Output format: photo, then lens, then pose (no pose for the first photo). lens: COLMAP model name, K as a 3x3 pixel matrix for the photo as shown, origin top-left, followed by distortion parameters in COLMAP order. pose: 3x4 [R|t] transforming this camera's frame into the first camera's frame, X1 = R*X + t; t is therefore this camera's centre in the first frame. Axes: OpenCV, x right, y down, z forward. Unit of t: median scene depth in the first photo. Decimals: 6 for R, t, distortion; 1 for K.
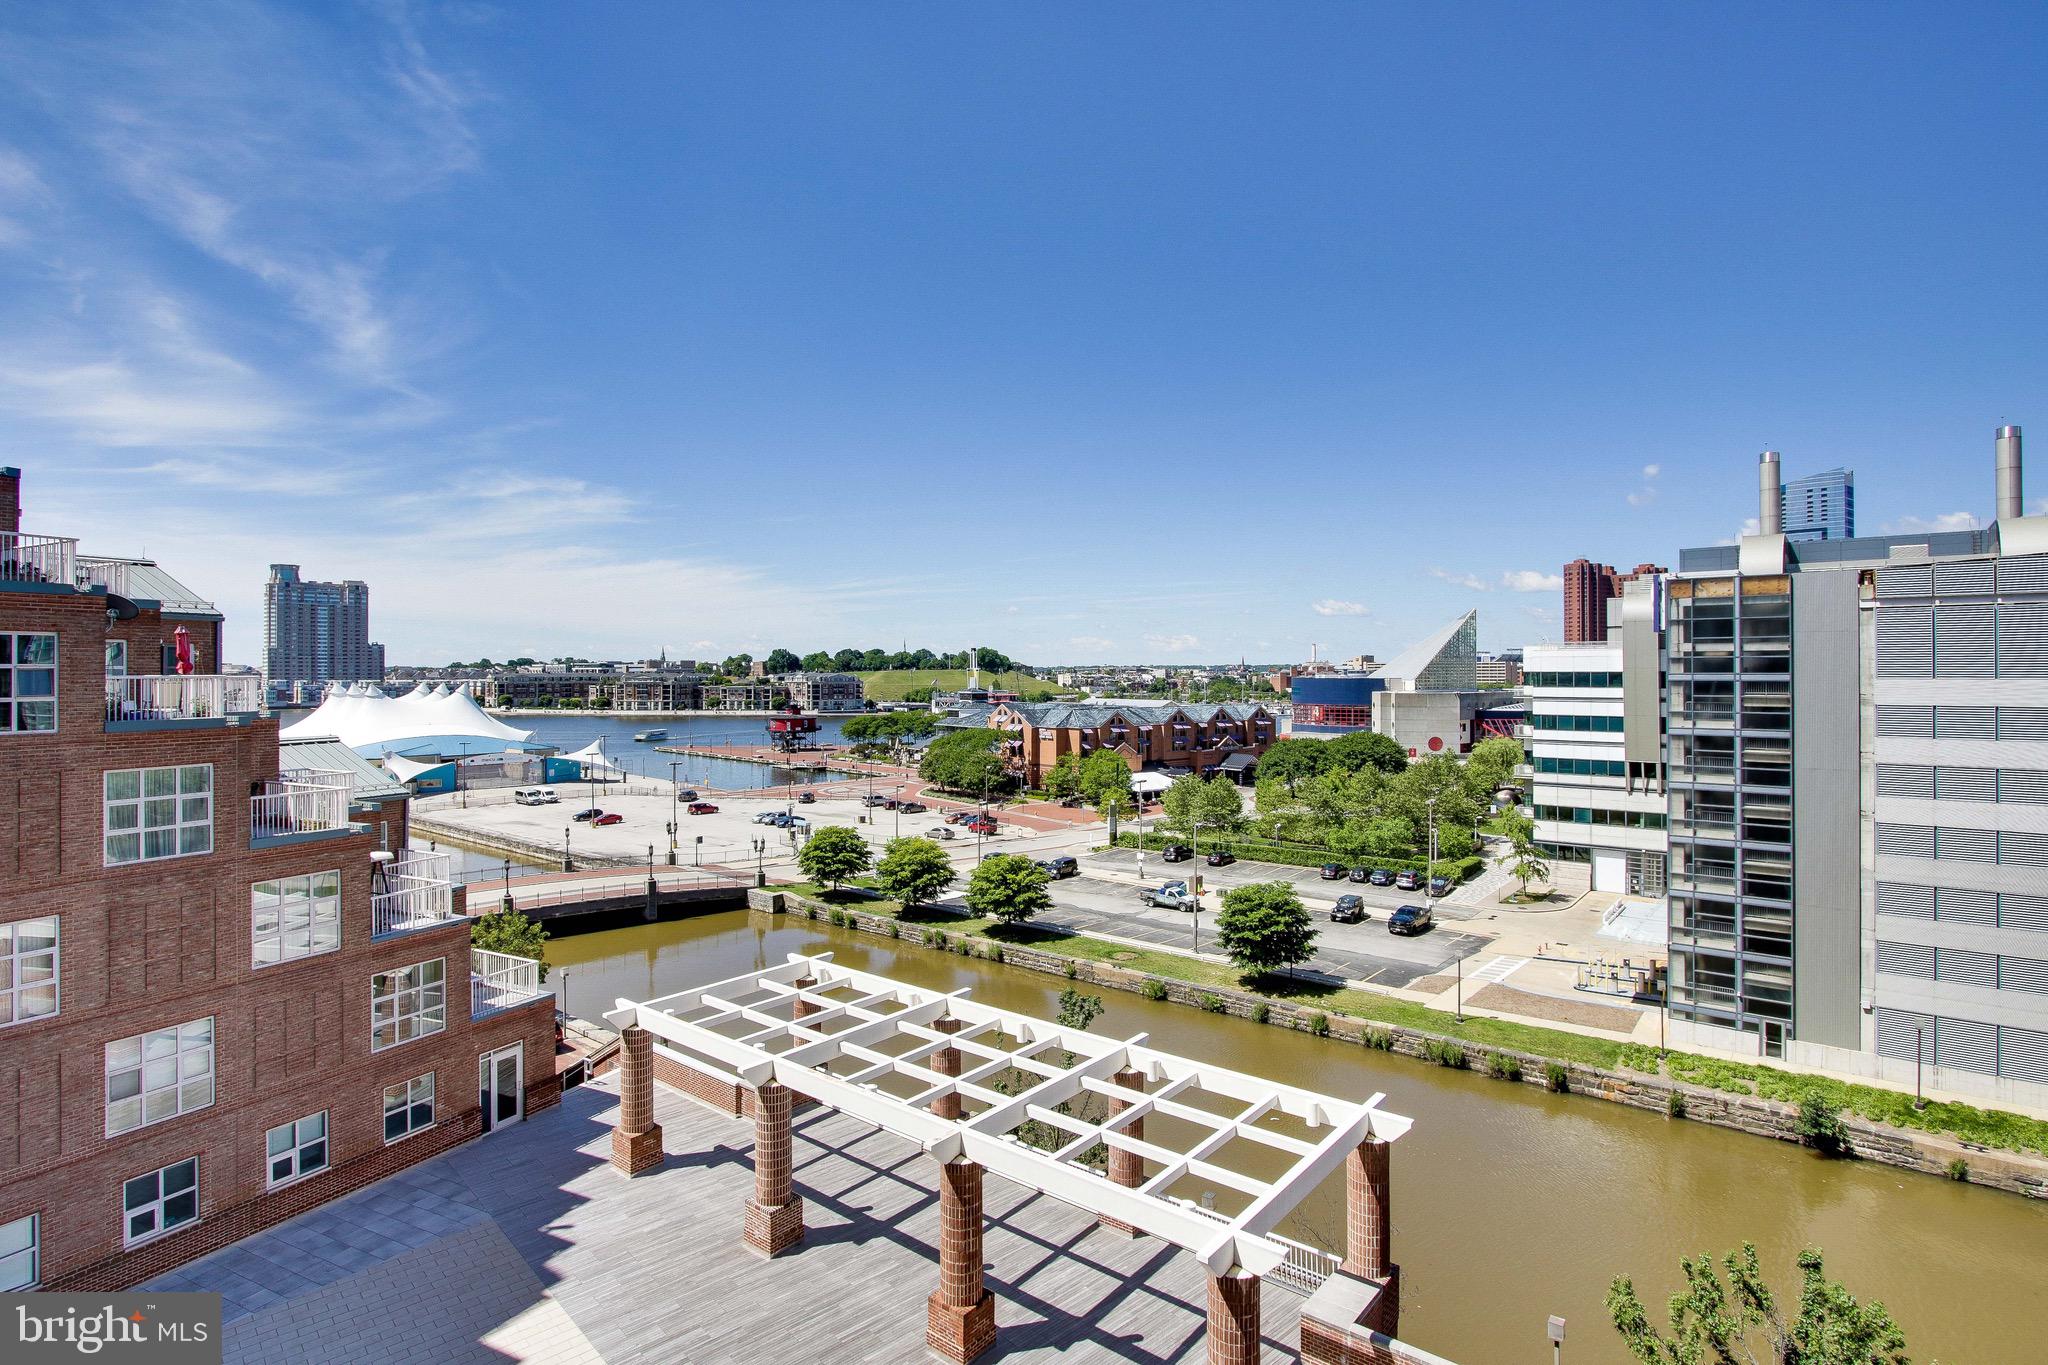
lens RADIAL K [[1019.8, 0, 1008.2], [0, 1019.8, 671.3], [0, 0, 1]] dist [-0.013905, 0.001396]
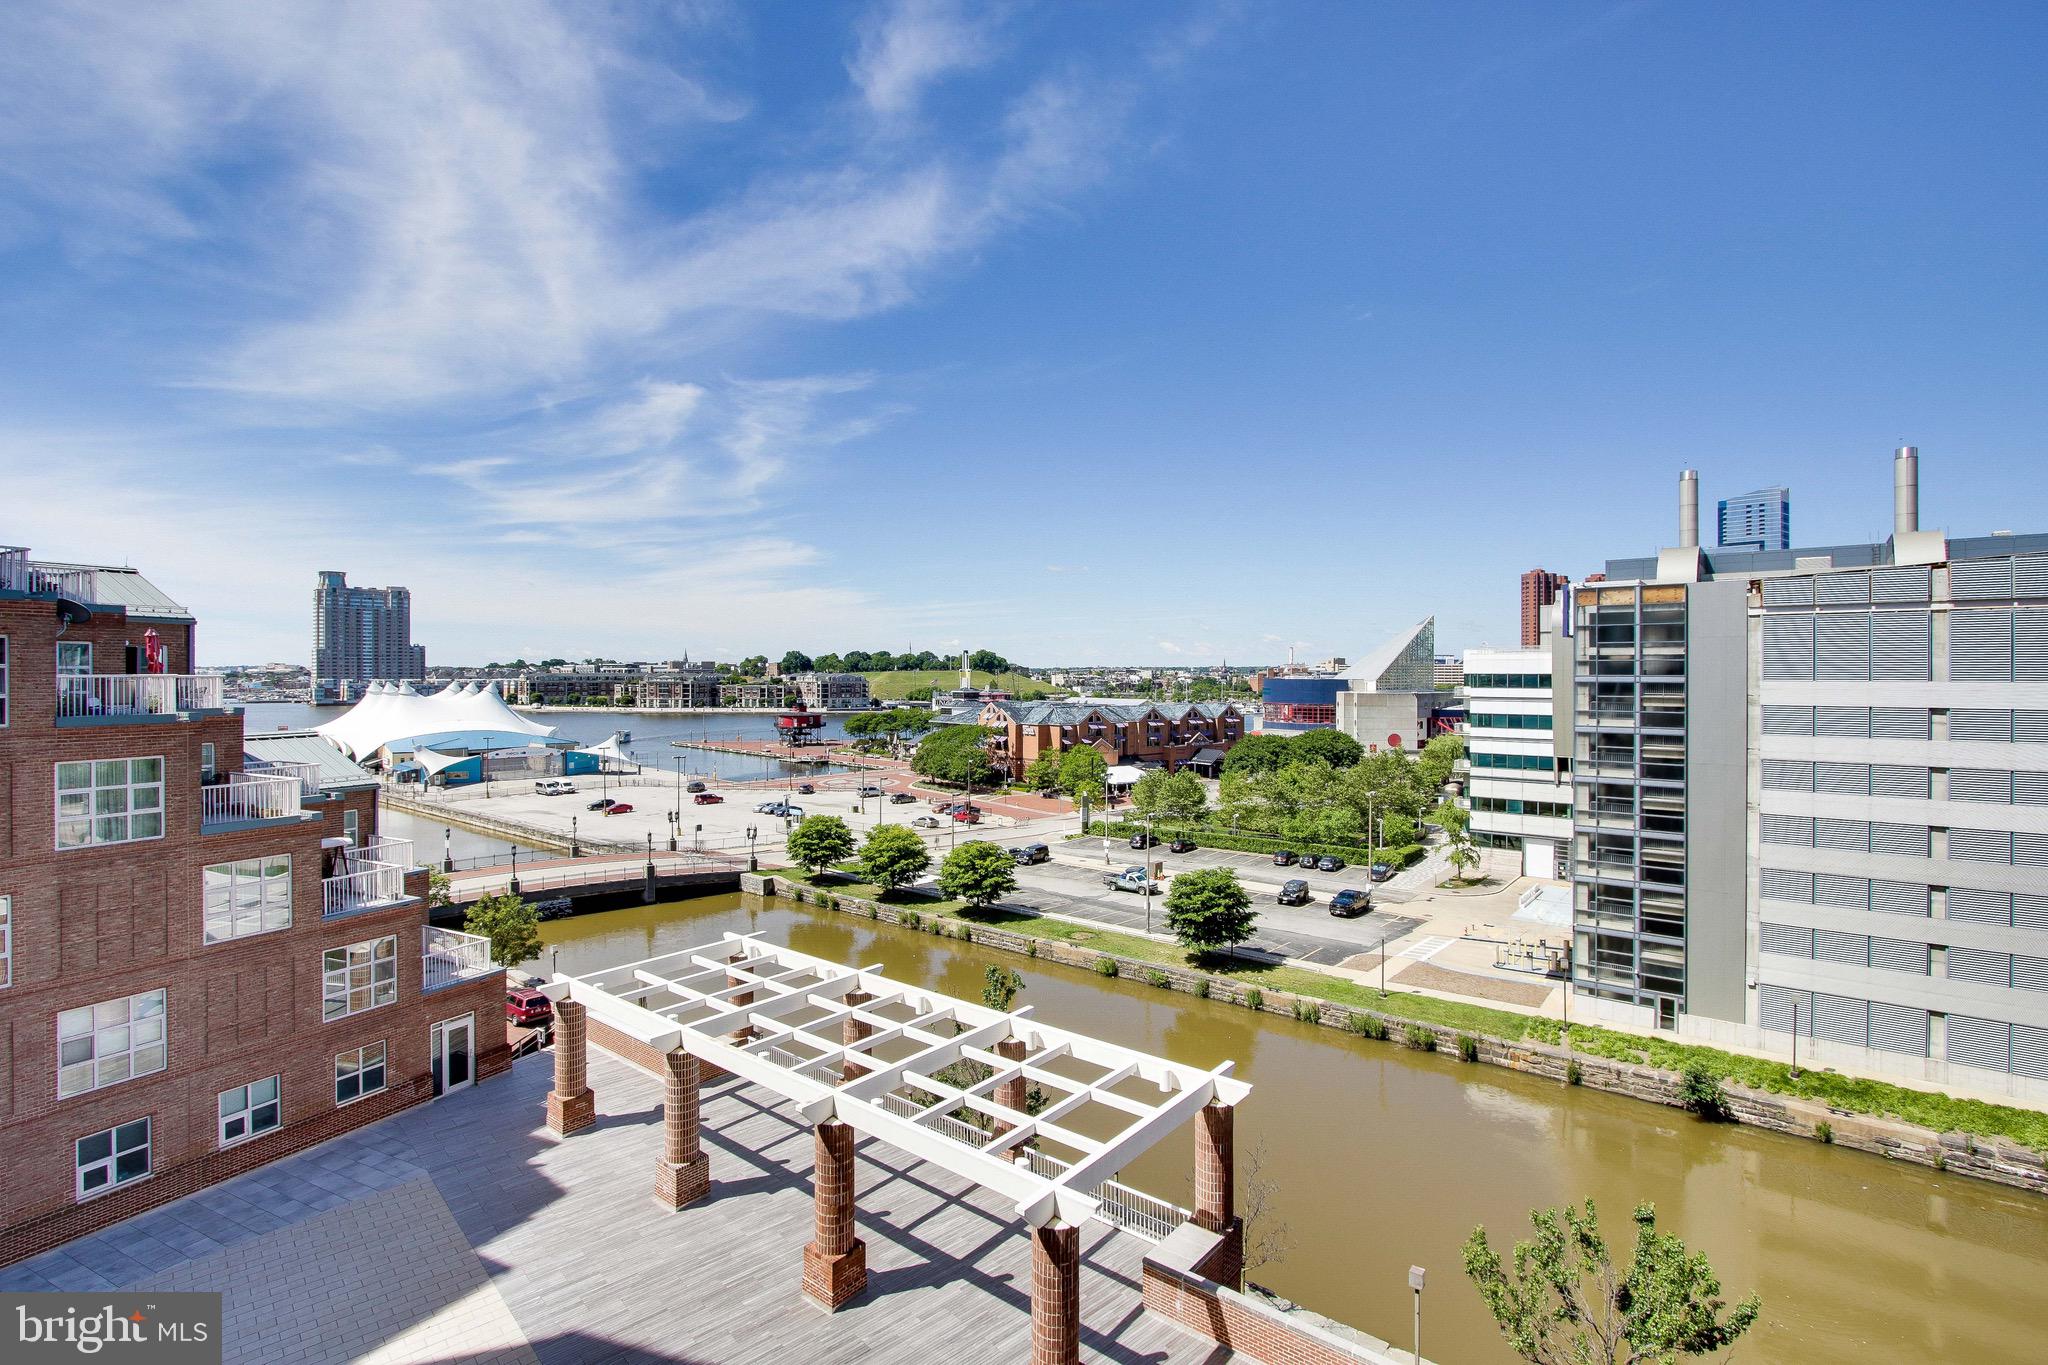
lens RADIAL K [[947.7, 0, 1016.3], [0, 947.7, 679.9], [0, 0, 1]] dist [-0.015895, 0.002134]
pose [[0.999994, 0.002100, 0.002882, 0.037597], [-0.002124, 0.999964, 0.008232, -0.000102], [-0.002864, -0.008238, 0.999962, -0.001869]]
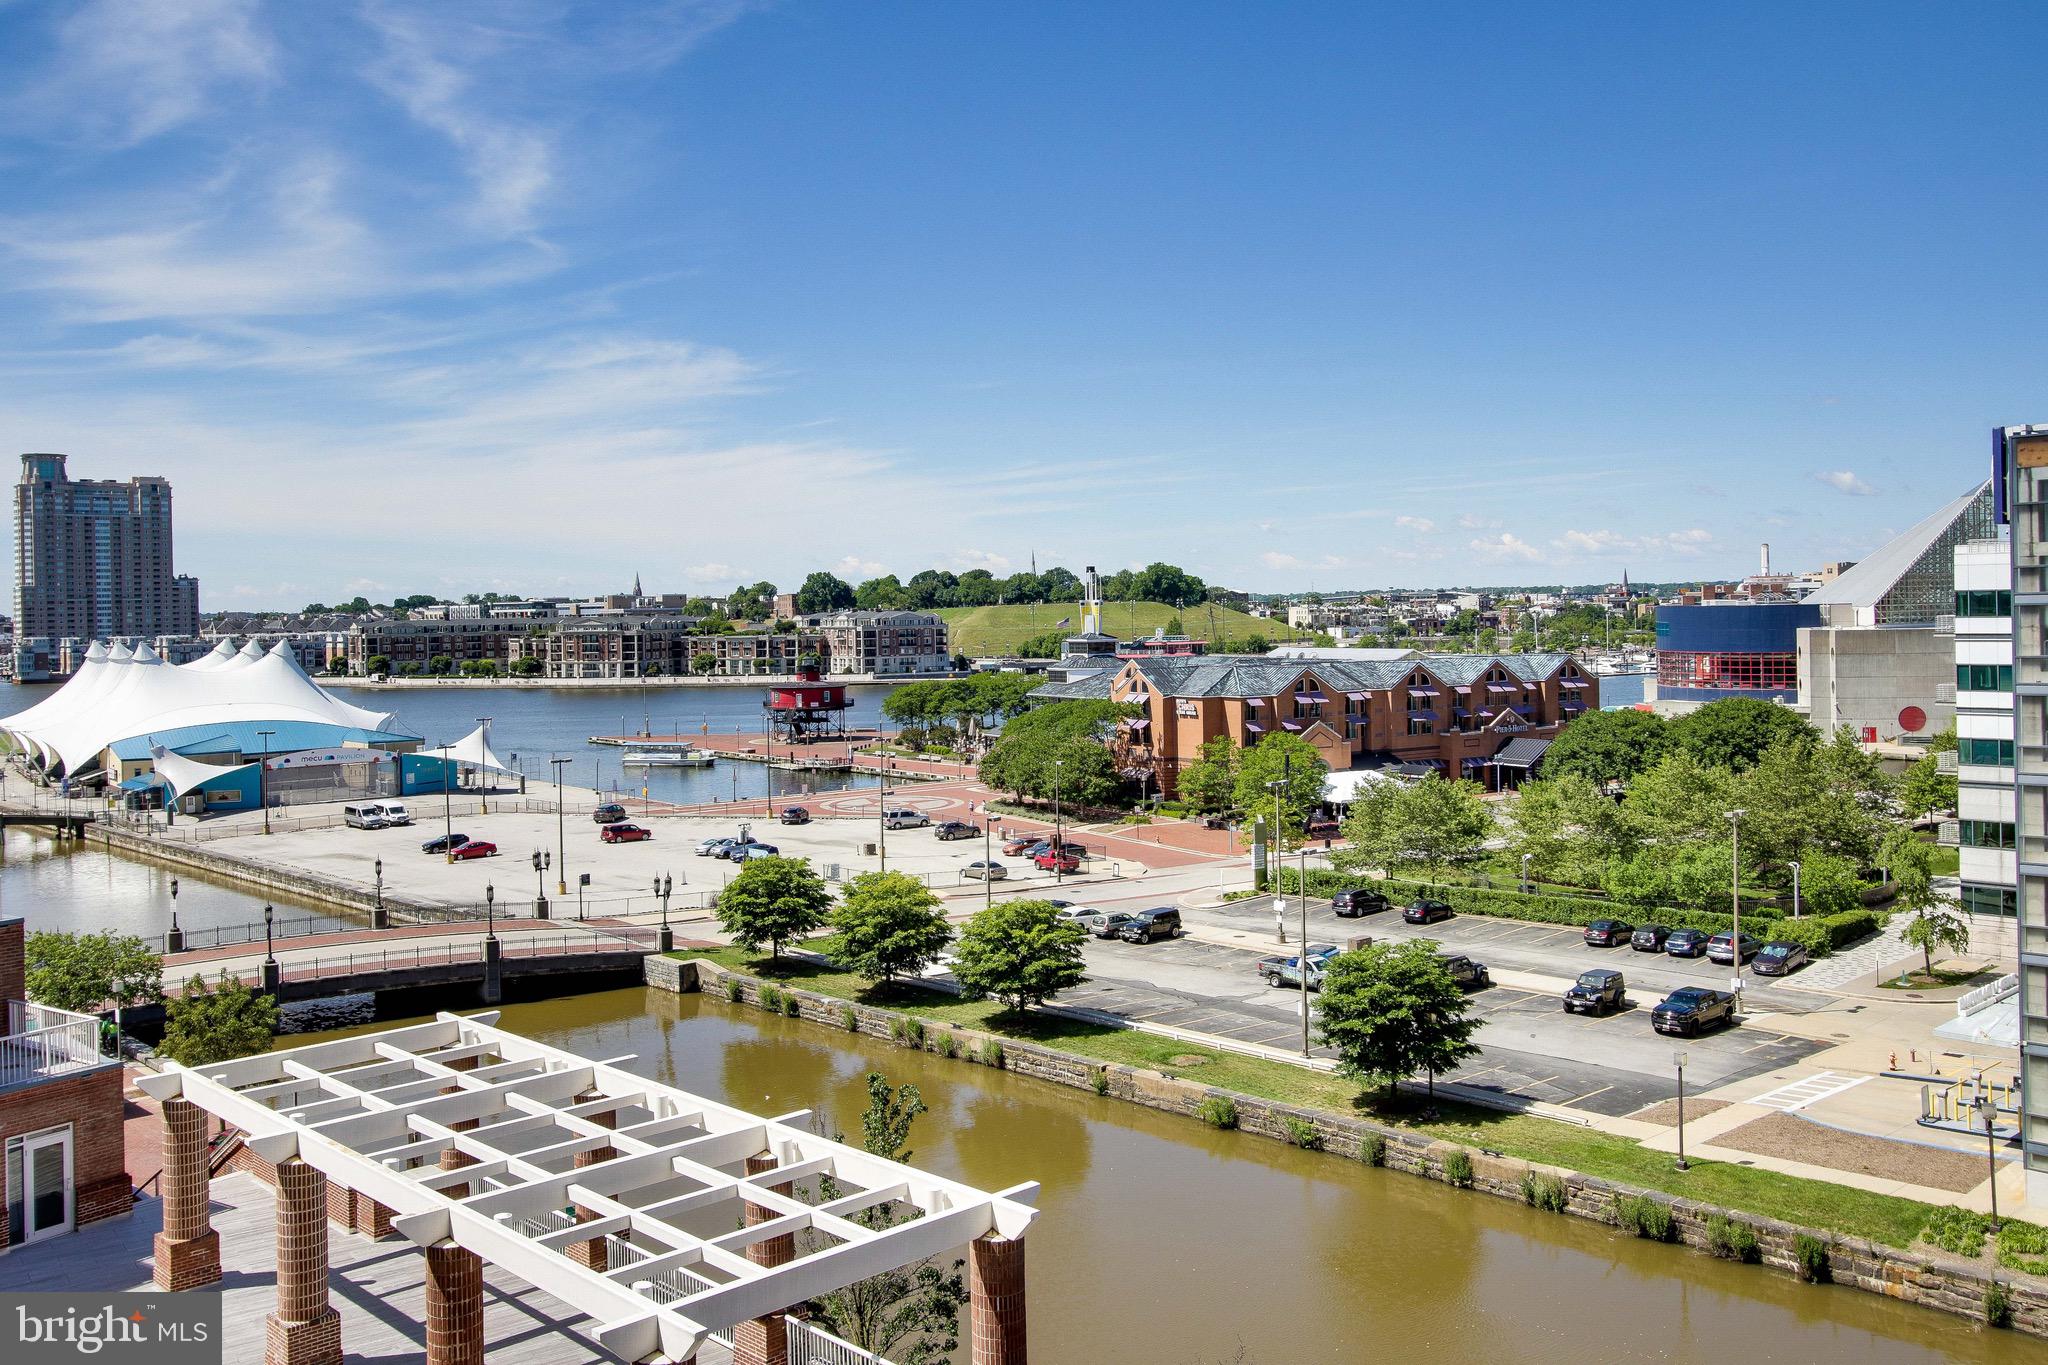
lens RADIAL K [[1765.8, 0, 1051.7], [0, 1765.8, 621.5], [0, 0, 1]] dist [0.006111, 0.003647]
pose [[0.992778, -0.016556, -0.118821, 0.150251], [0.017758, 0.999801, 0.009066, -0.000392], [0.118648, -0.011111, 0.992874, -0.074490]]
